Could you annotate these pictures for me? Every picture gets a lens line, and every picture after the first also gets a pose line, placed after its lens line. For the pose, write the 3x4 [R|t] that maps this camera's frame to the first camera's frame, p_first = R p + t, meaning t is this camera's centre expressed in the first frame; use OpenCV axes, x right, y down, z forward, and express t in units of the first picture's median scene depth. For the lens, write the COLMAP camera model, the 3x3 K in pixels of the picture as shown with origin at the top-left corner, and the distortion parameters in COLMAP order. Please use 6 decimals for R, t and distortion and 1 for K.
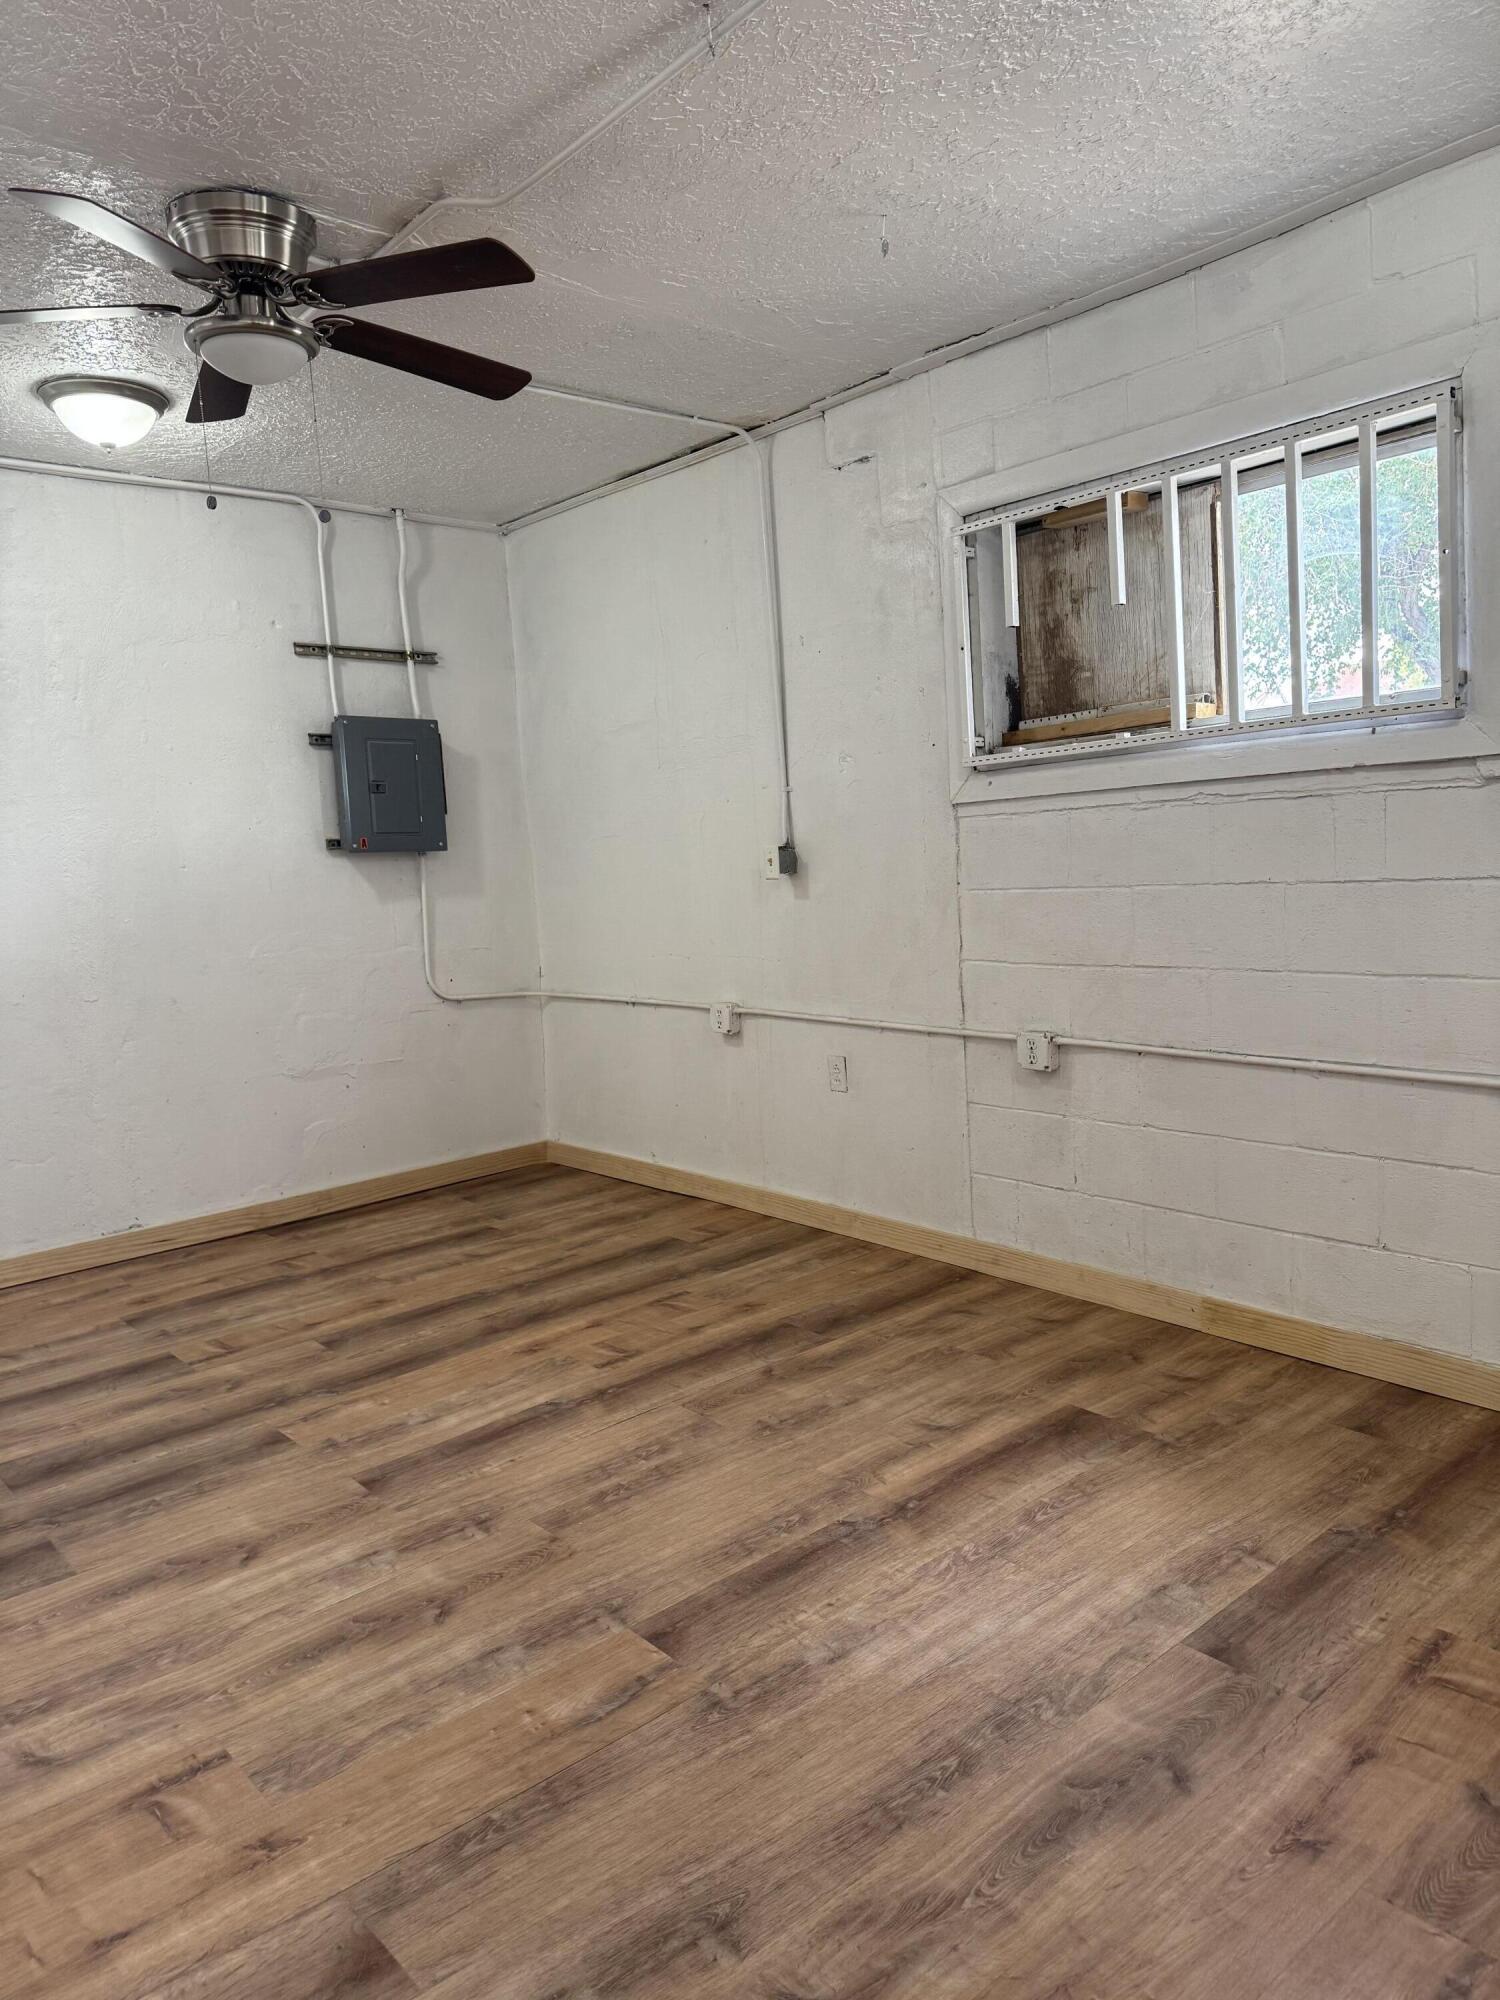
lens RADIAL K [[1411.1, 0, 750.1], [0, 1411.1, 900.4], [0, 0, 1]] dist [0.075820, -0.080700]
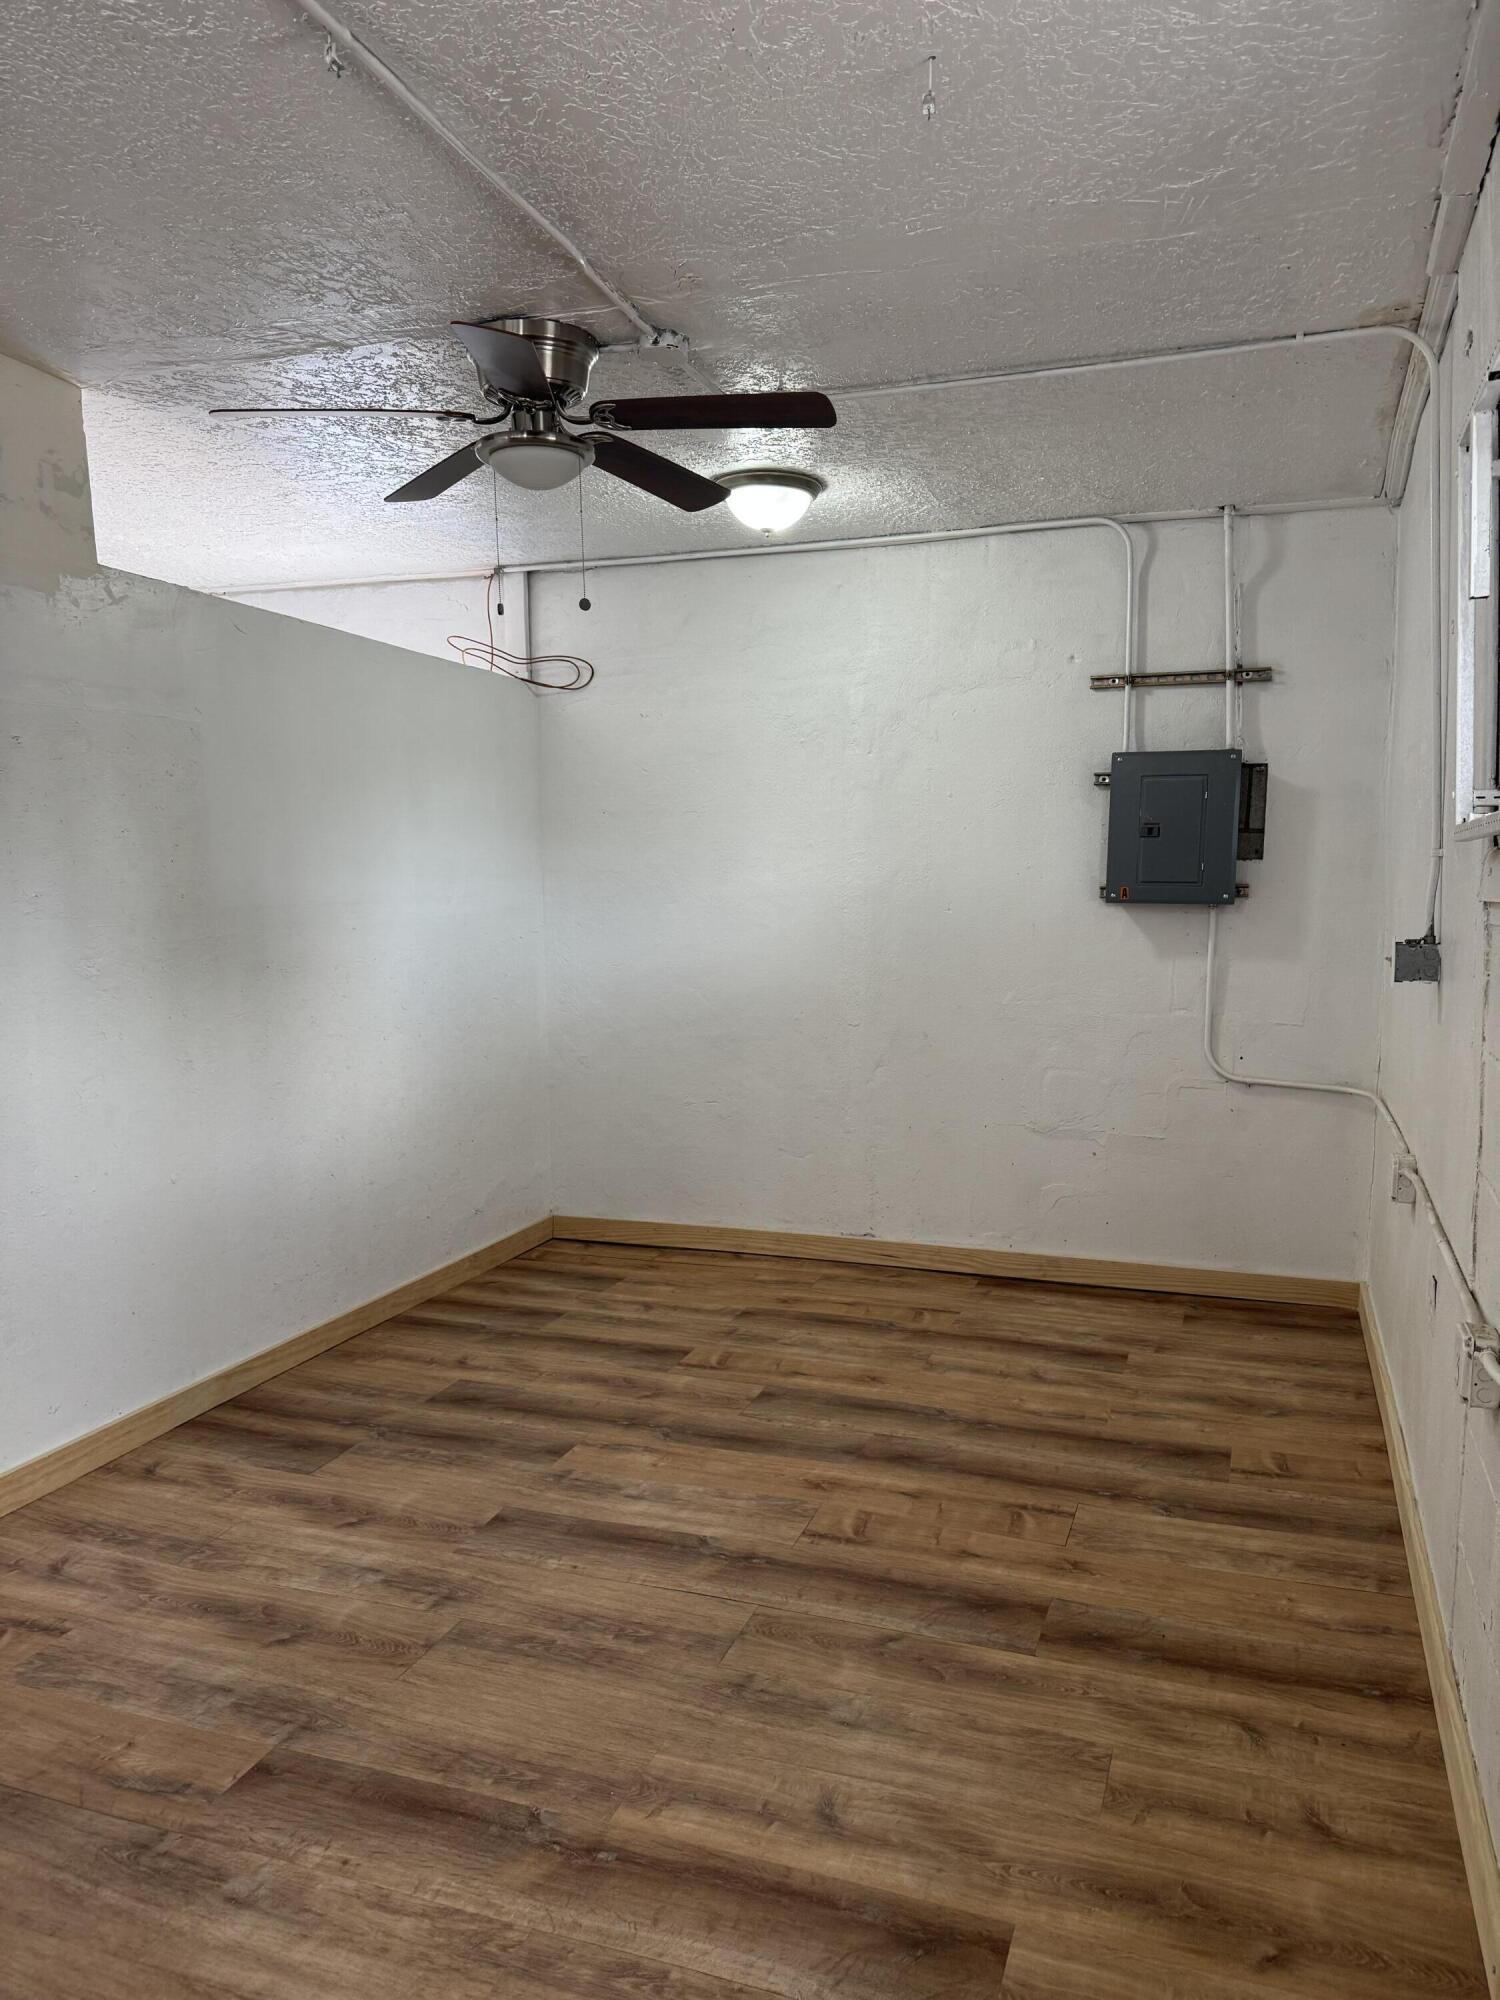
lens RADIAL K [[1411.1, 0, 750.1], [0, 1411.1, 900.4], [0, 0, 1]] dist [0.075820, -0.080700]
pose [[0.482228, 0.069302, -0.873300, 0.661658], [-0.056426, 0.997253, 0.047981, -0.106575], [0.874227, 0.026139, 0.484814, 0.575755]]
